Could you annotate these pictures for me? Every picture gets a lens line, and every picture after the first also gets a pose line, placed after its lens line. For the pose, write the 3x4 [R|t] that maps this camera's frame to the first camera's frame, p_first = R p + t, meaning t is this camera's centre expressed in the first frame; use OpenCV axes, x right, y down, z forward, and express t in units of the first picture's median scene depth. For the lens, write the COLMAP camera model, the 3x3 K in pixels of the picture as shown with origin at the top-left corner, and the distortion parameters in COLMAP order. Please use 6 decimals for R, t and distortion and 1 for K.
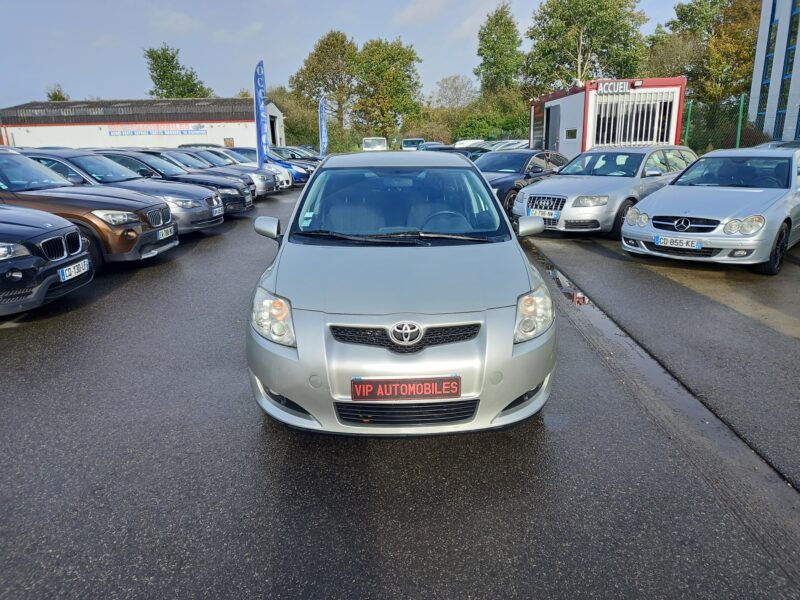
lens RADIAL K [[585.0, 0, 405.3], [0, 585.0, 297.4], [0, 0, 1]] dist [0.060789, -0.054335]
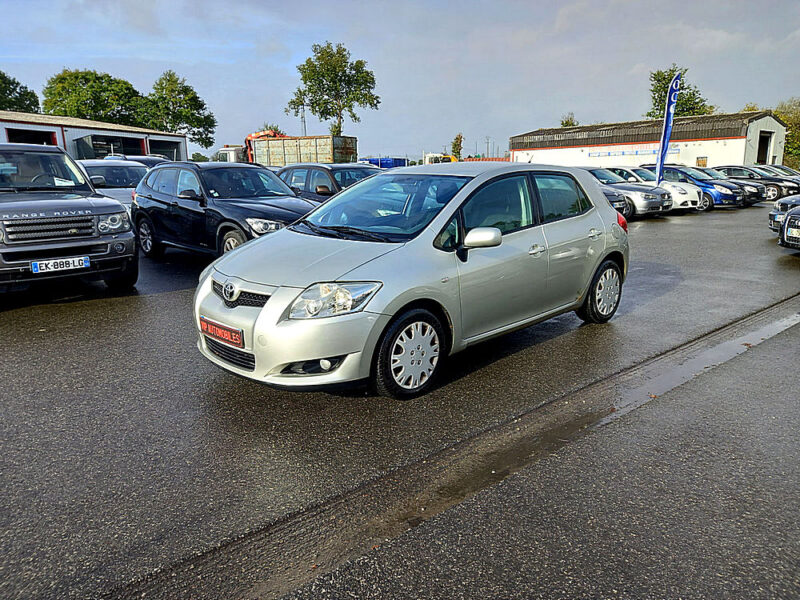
lens RADIAL K [[585.0, 0, 397.6], [0, 585.0, 301.7], [0, 0, 1]] dist [0.060789, -0.054335]
pose [[0.664250, 0.173800, -0.727026, 0.149989], [-0.193698, 0.979395, 0.057157, -0.007924], [0.721979, 0.102857, 0.684227, 0.045696]]
